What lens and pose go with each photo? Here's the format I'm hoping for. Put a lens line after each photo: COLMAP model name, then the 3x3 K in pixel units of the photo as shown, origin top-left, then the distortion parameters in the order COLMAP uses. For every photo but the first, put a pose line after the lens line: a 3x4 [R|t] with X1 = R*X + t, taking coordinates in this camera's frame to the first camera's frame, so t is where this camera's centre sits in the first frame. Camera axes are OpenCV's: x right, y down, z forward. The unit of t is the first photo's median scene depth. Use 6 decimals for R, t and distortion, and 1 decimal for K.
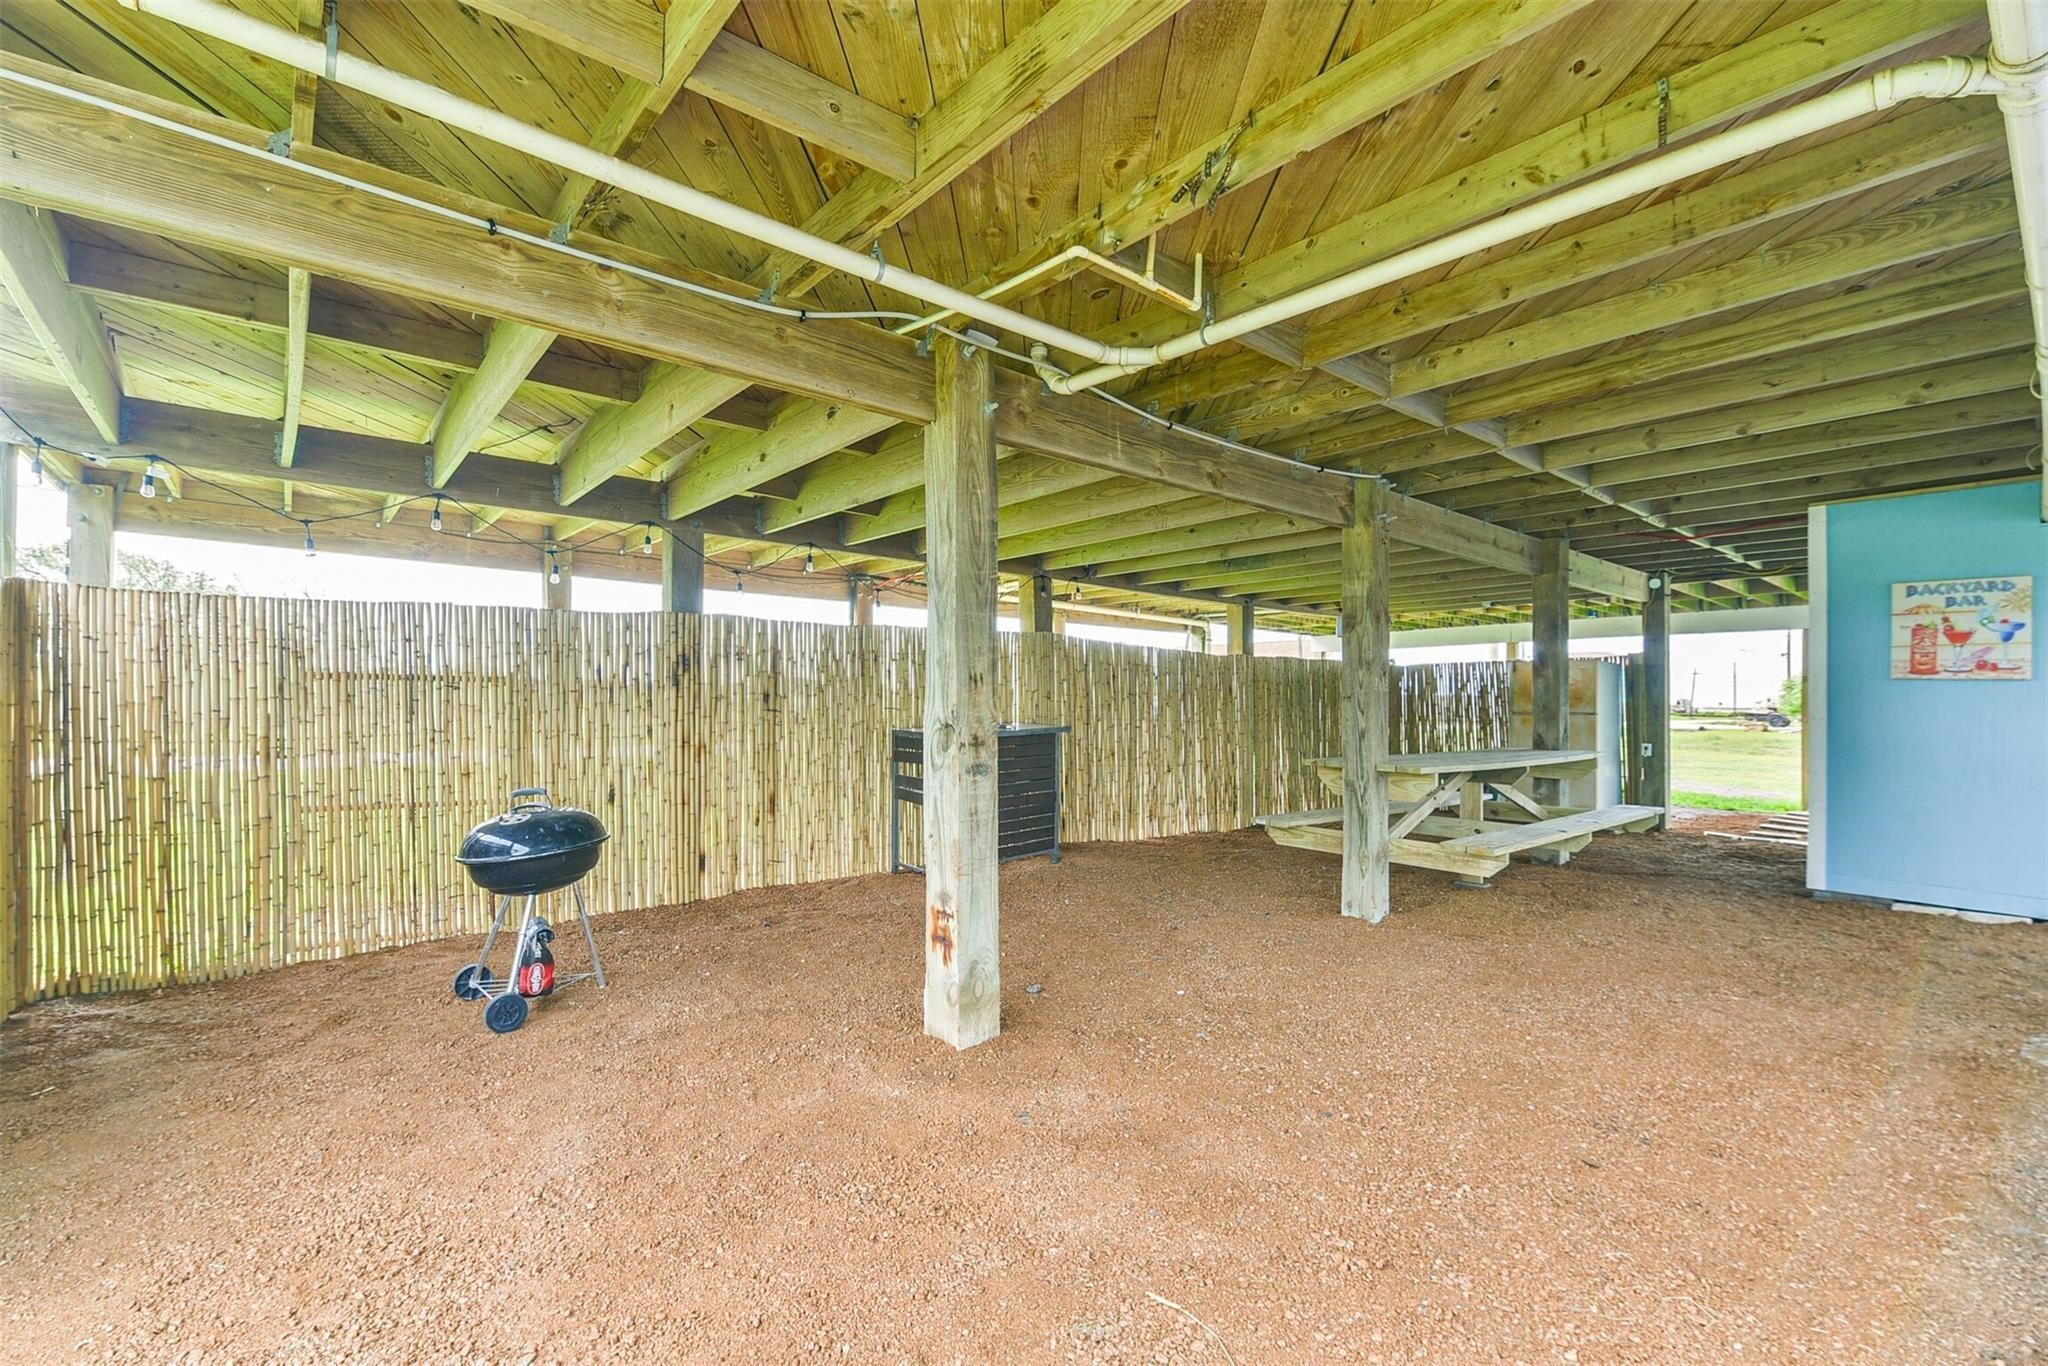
lens RADIAL K [[877.1, 0, 1035.7], [0, 877.1, 712.2], [0, 0, 1]] dist [0.009898, -0.011139]
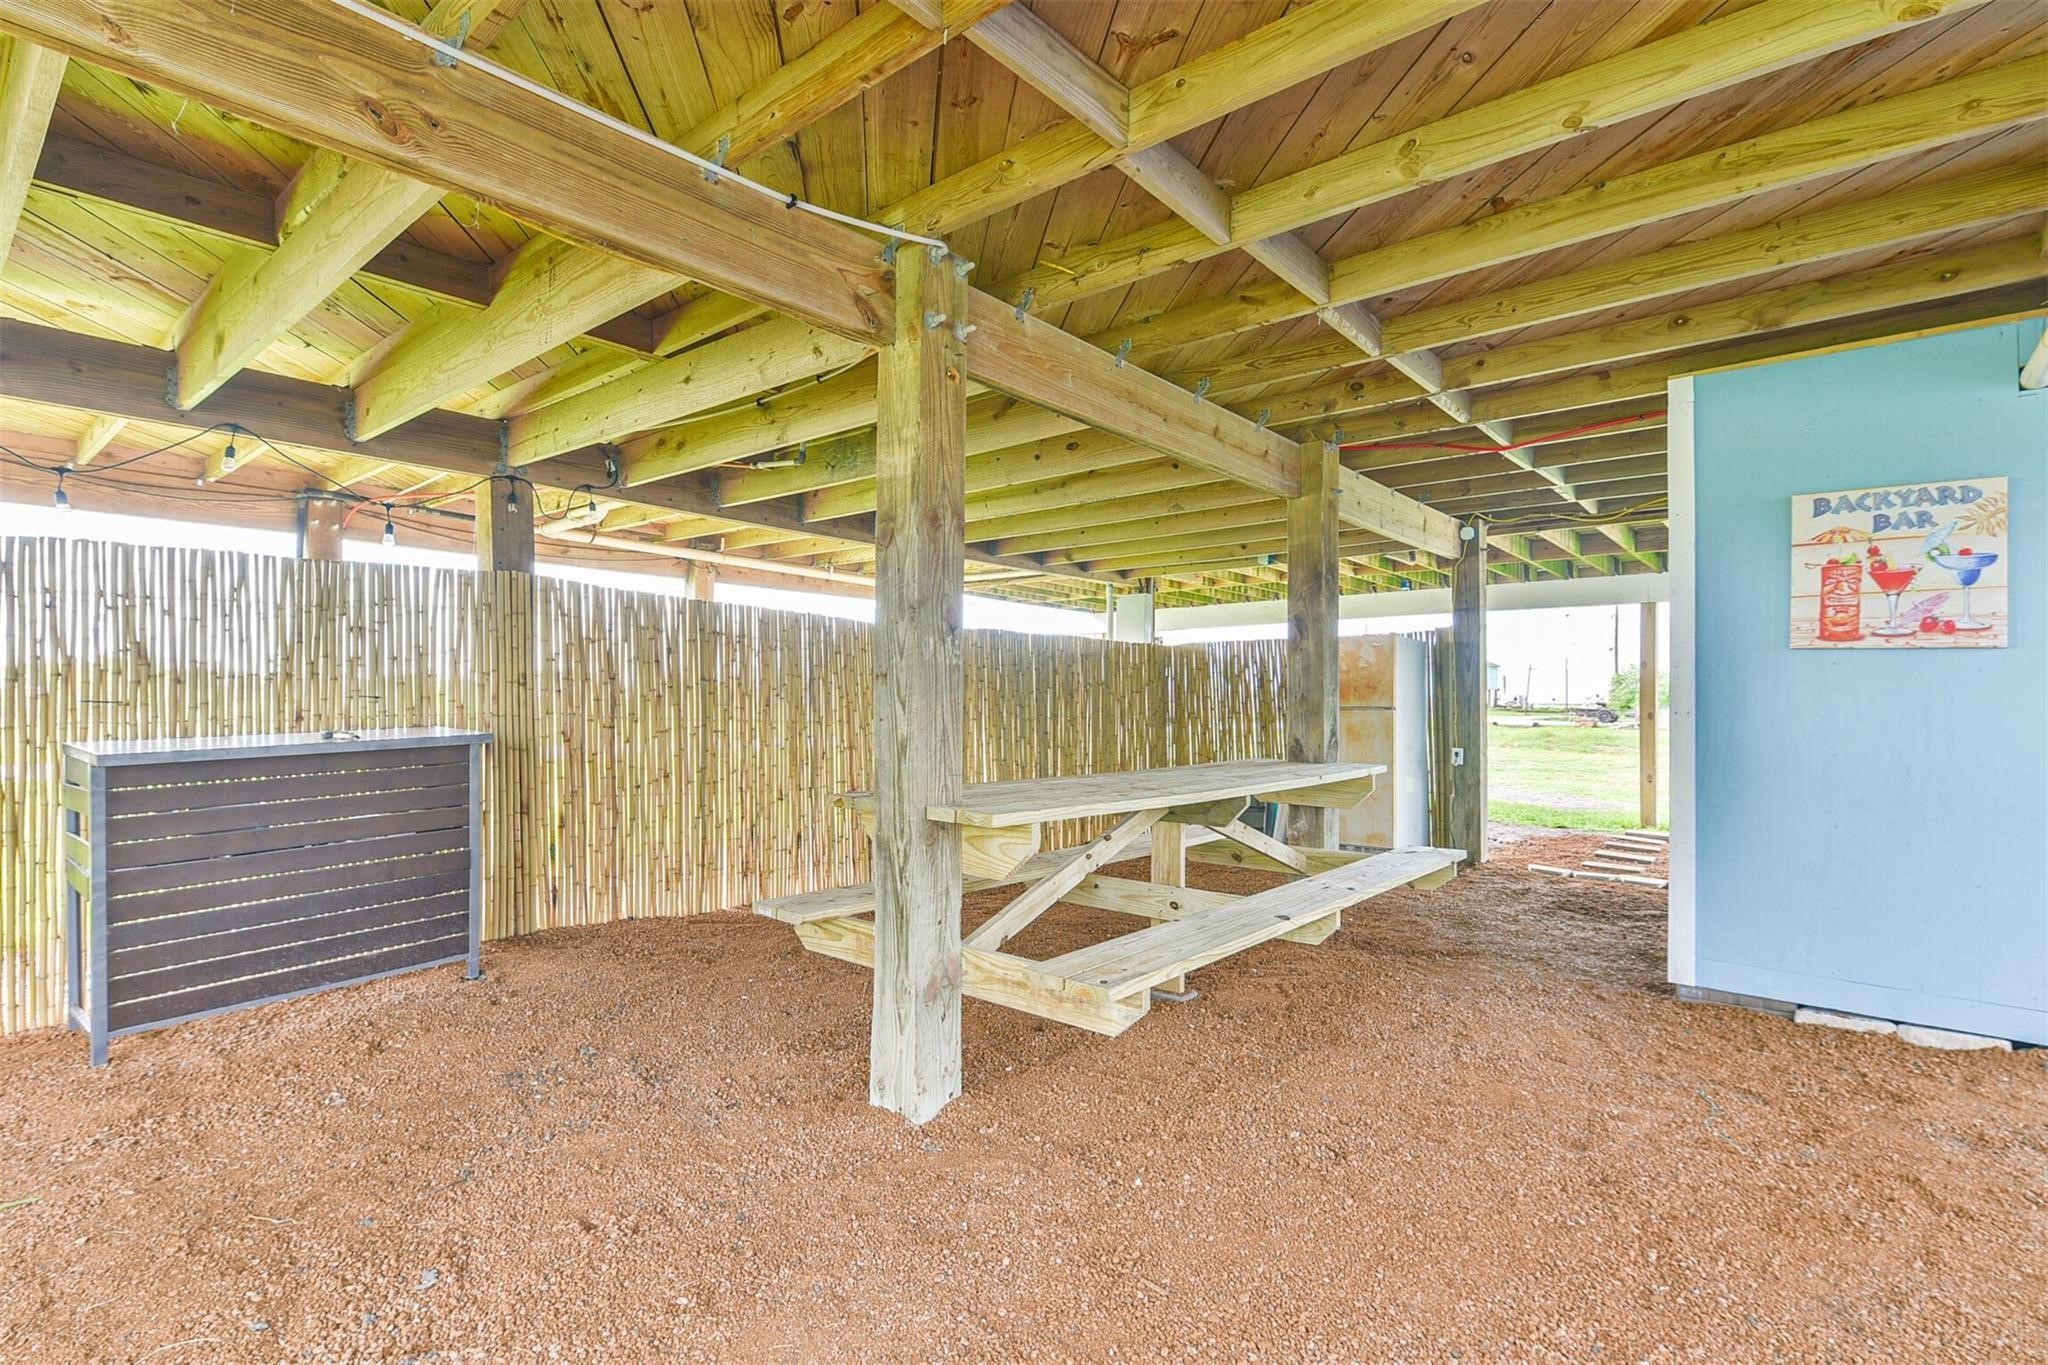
lens RADIAL K [[988.5, 0, 1016.5], [0, 988.5, 711.0], [0, 0, 1]] dist [0.022134, -0.015564]
pose [[0.986192, -0.003990, 0.165559, 0.243361], [0.003881, 0.999992, 0.000982, 0.002553], [-0.165561, -0.000326, 0.986199, 0.302511]]
